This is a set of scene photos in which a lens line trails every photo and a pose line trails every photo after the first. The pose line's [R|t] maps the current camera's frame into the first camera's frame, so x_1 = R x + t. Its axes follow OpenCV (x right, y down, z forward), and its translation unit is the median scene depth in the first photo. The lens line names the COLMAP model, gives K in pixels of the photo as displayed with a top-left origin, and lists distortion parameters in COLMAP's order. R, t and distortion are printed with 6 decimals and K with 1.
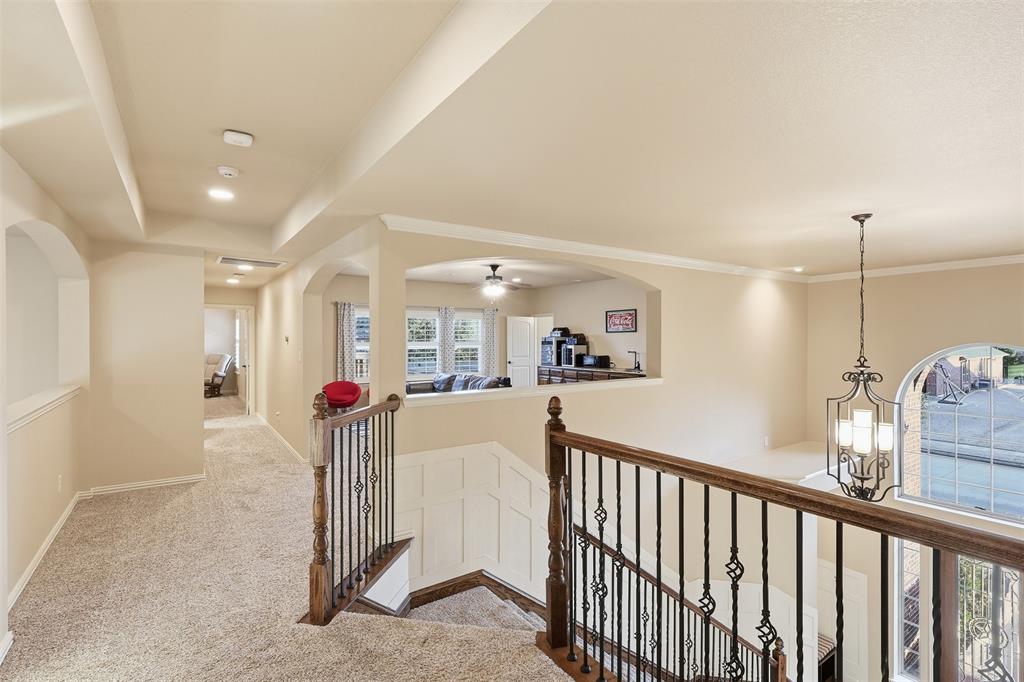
lens RADIAL K [[475.8, 0, 508.7], [0, 475.8, 336.7], [0, 0, 1]] dist [-0.001928, 0.000467]
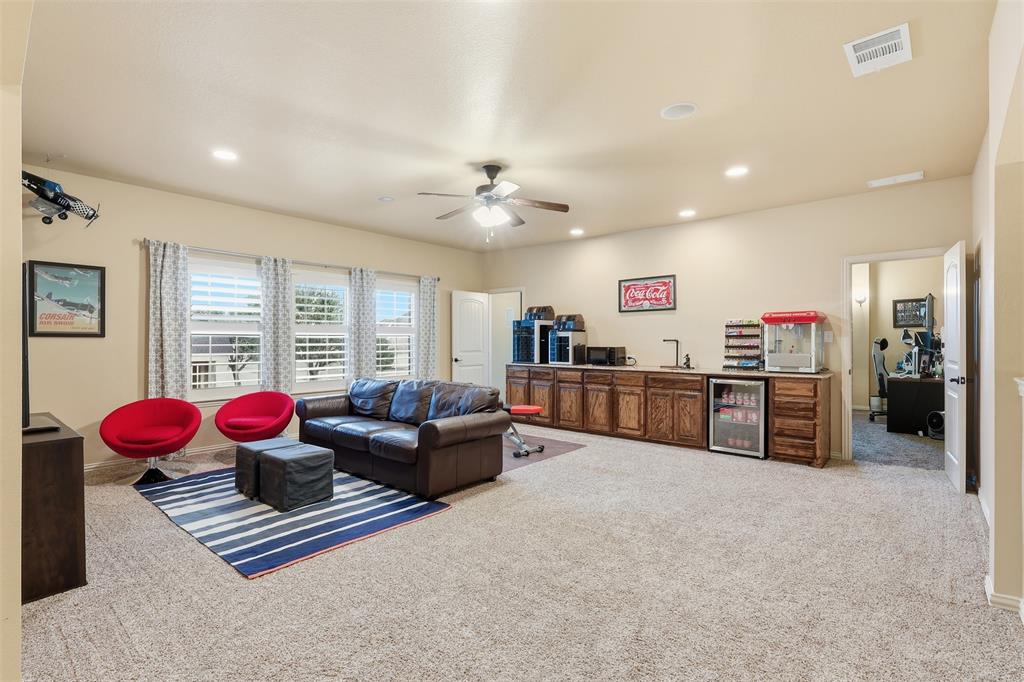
lens RADIAL K [[480.6, 0, 512.0], [0, 480.6, 341.0], [0, 0, 1]] dist [-0.001673, -0.007565]
pose [[0.963253, -0.000182, 0.268594, -0.117180], [-0.000748, 0.999994, 0.003360, 0.028317], [-0.268593, -0.003438, 0.963248, 0.380344]]
